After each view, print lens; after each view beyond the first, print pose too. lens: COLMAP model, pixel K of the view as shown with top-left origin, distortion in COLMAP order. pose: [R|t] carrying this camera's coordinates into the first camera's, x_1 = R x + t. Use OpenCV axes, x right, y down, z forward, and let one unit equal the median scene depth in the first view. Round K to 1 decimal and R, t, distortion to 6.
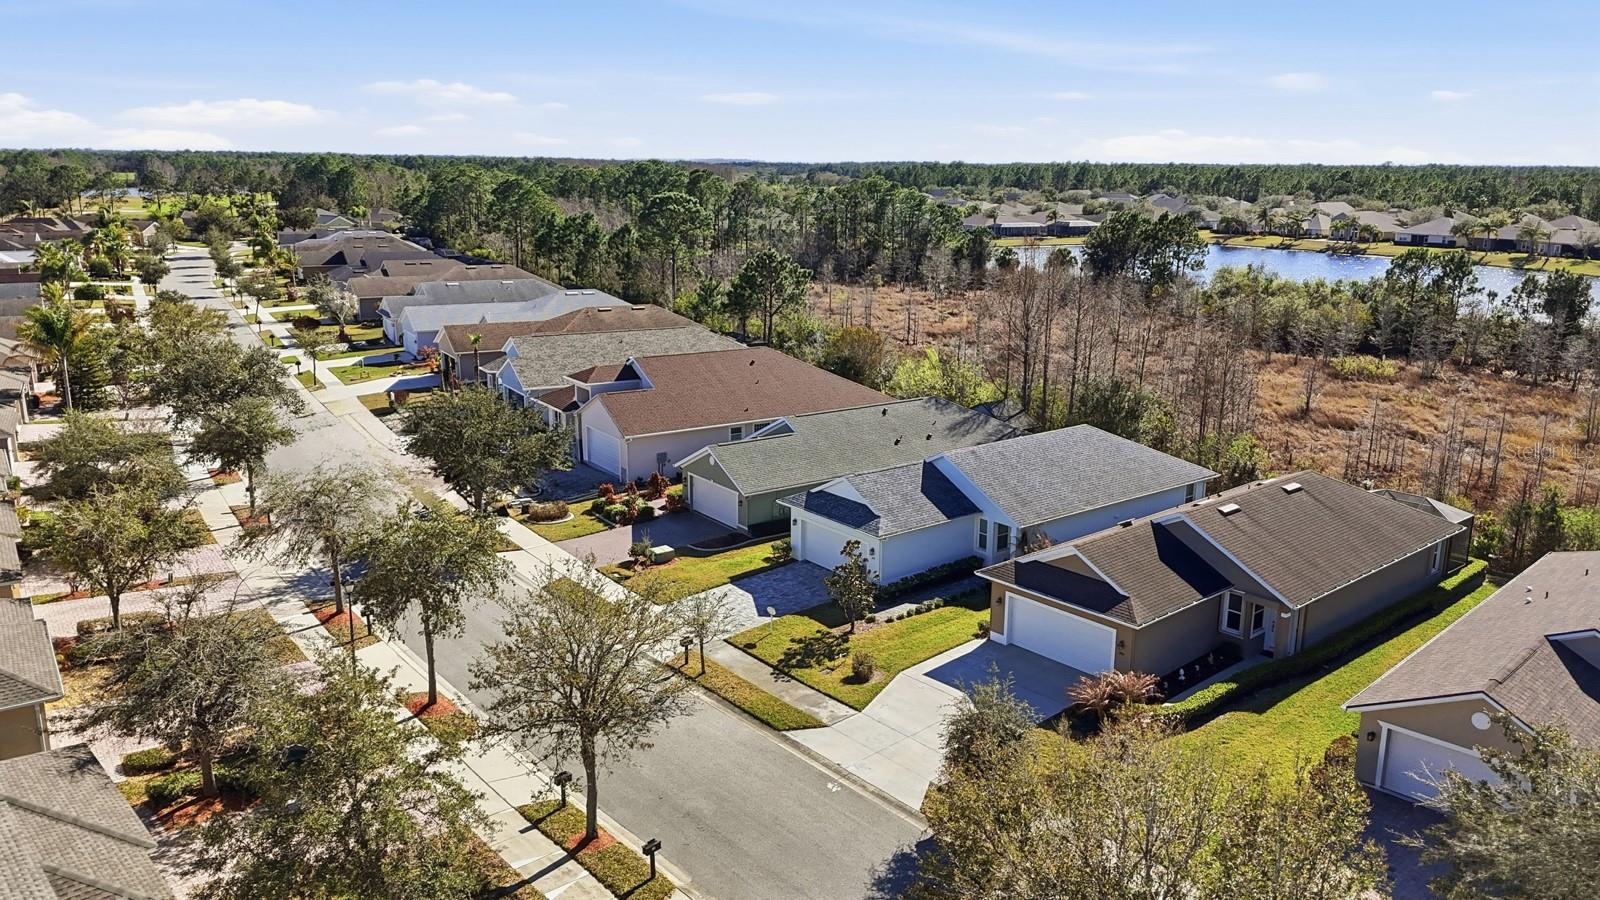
lens RADIAL K [[1170.7, 0, 802.1], [0, 1170.7, 453.8], [0, 0, 1]] dist [0.066656, -0.044817]
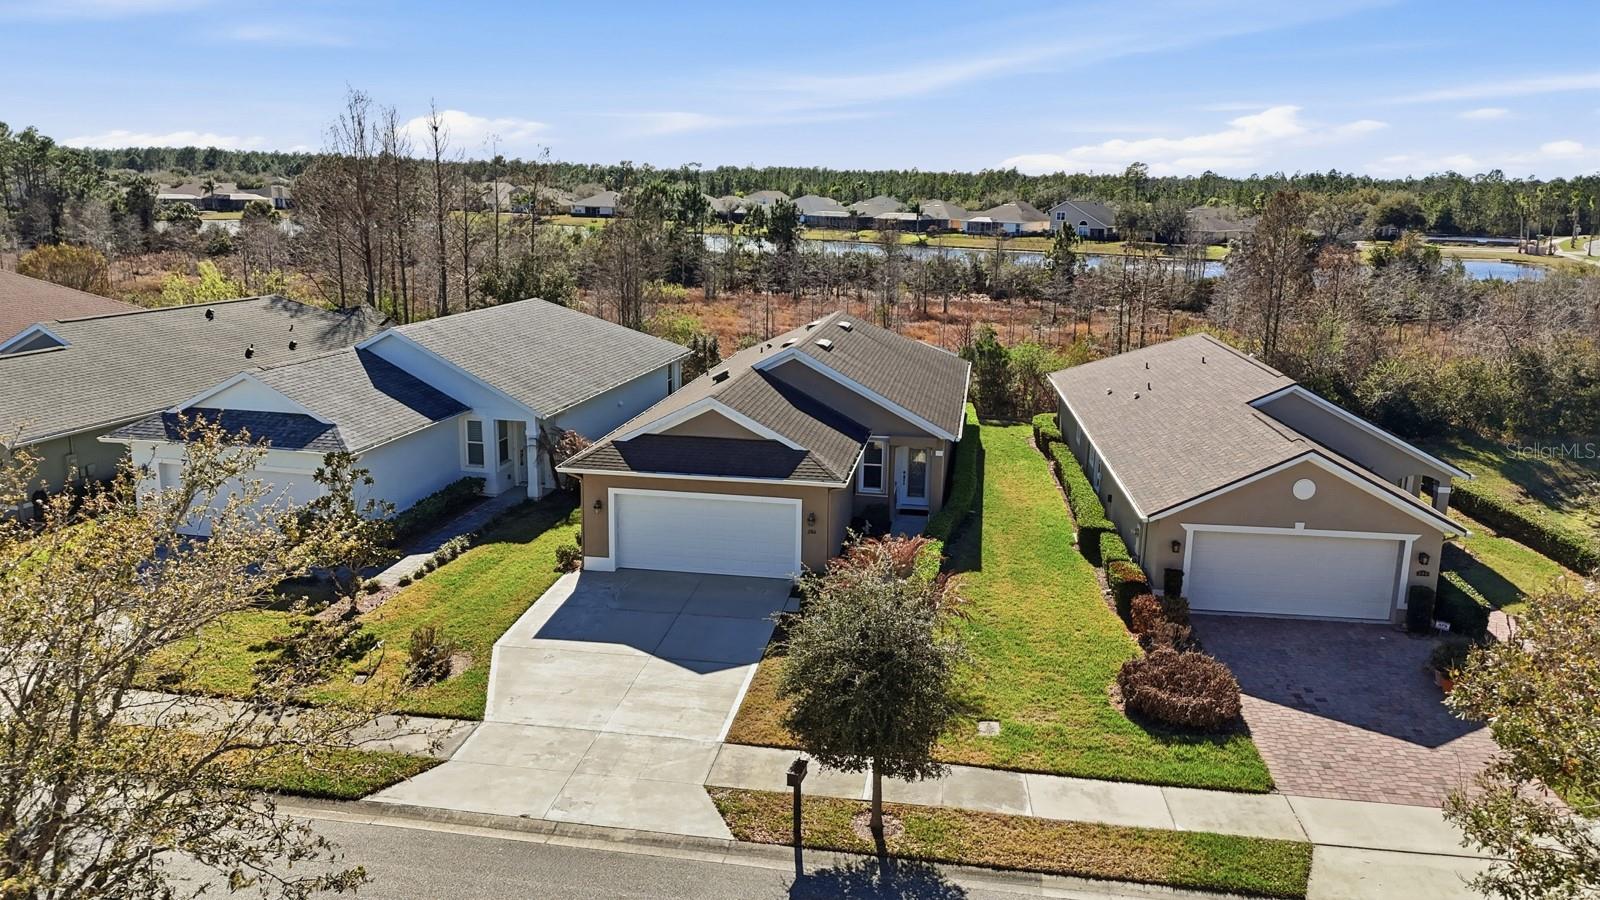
lens RADIAL K [[1170.7, 0, 808.5], [0, 1170.7, 456.3], [0, 0, 1]] dist [0.066656, -0.044817]
pose [[0.767647, -0.140202, 0.625349, -0.125495], [0.141223, 0.988797, 0.048327, 0.072981], [-0.625119, 0.051216, 0.778847, 0.369092]]
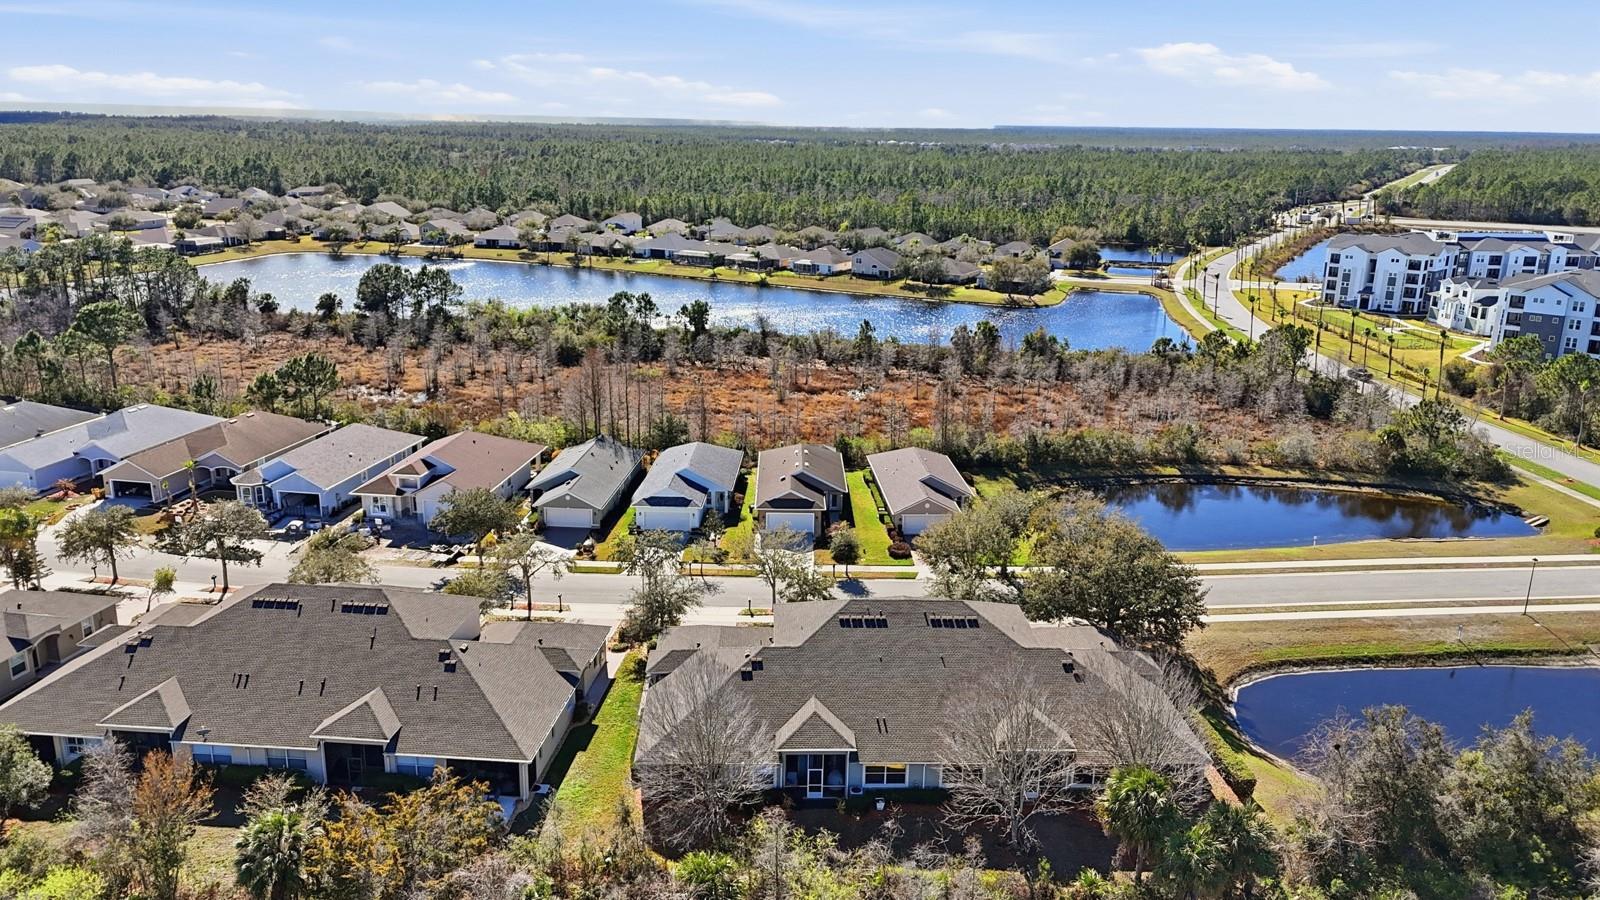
lens RADIAL K [[1170.7, 0, 800.7], [0, 1170.7, 440.6], [0, 0, 1]] dist [0.066656, -0.044817]
pose [[0.651485, -0.198235, 0.732305, -1.463987], [0.170897, 0.978796, 0.112925, -0.286092], [-0.739163, 0.051580, 0.671549, -0.734133]]
